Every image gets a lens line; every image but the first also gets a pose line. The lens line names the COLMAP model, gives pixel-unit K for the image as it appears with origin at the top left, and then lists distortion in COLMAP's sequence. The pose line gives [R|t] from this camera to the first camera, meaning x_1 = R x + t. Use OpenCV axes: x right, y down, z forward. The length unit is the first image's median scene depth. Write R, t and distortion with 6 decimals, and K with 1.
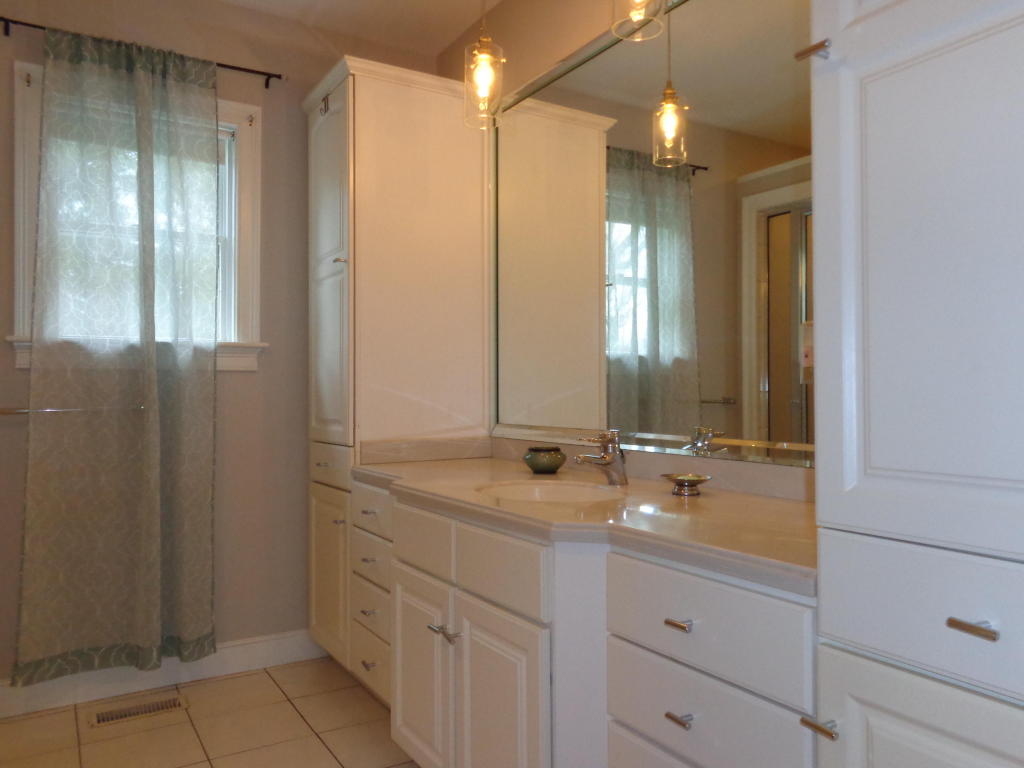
lens RADIAL K [[767.5, 0, 512.0], [0, 767.5, 381.8], [0, 0, 1]] dist [0.001958, 0.004632]
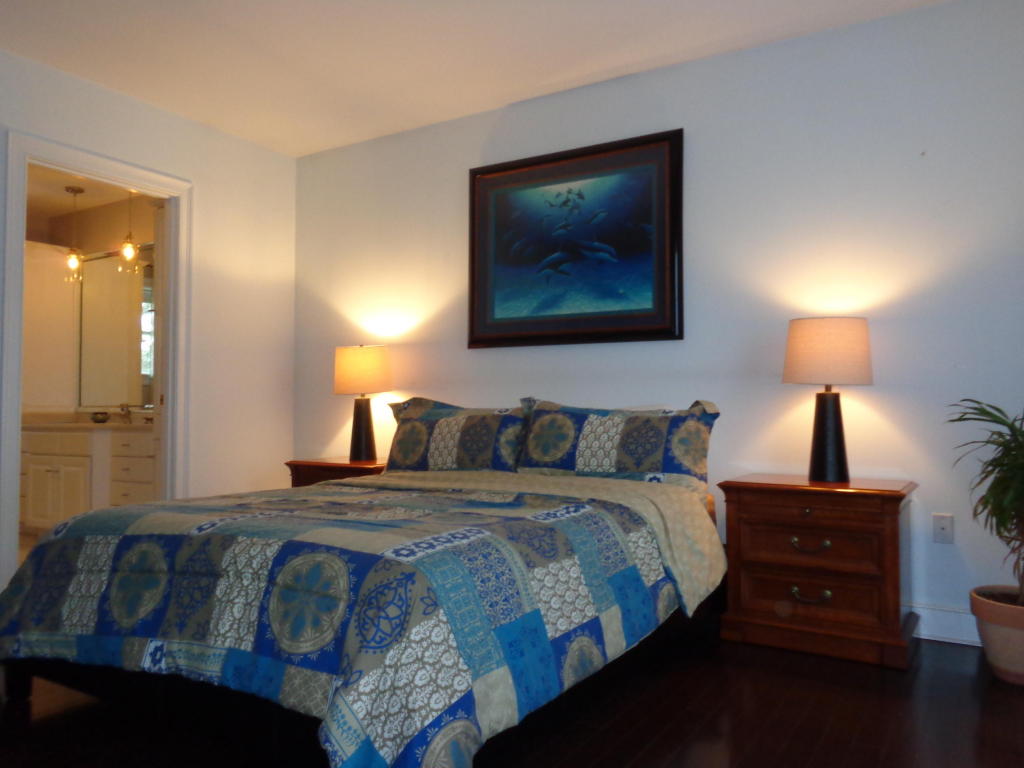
lens RADIAL K [[767.5, 0, 513.9], [0, 767.5, 387.5], [0, 0, 1]] dist [0.001958, 0.004632]
pose [[0.895492, 0.007979, 0.445007, 0.132914], [0.005008, 0.999595, -0.028001, 0.079320], [-0.445050, 0.027303, 0.895089, -1.789158]]
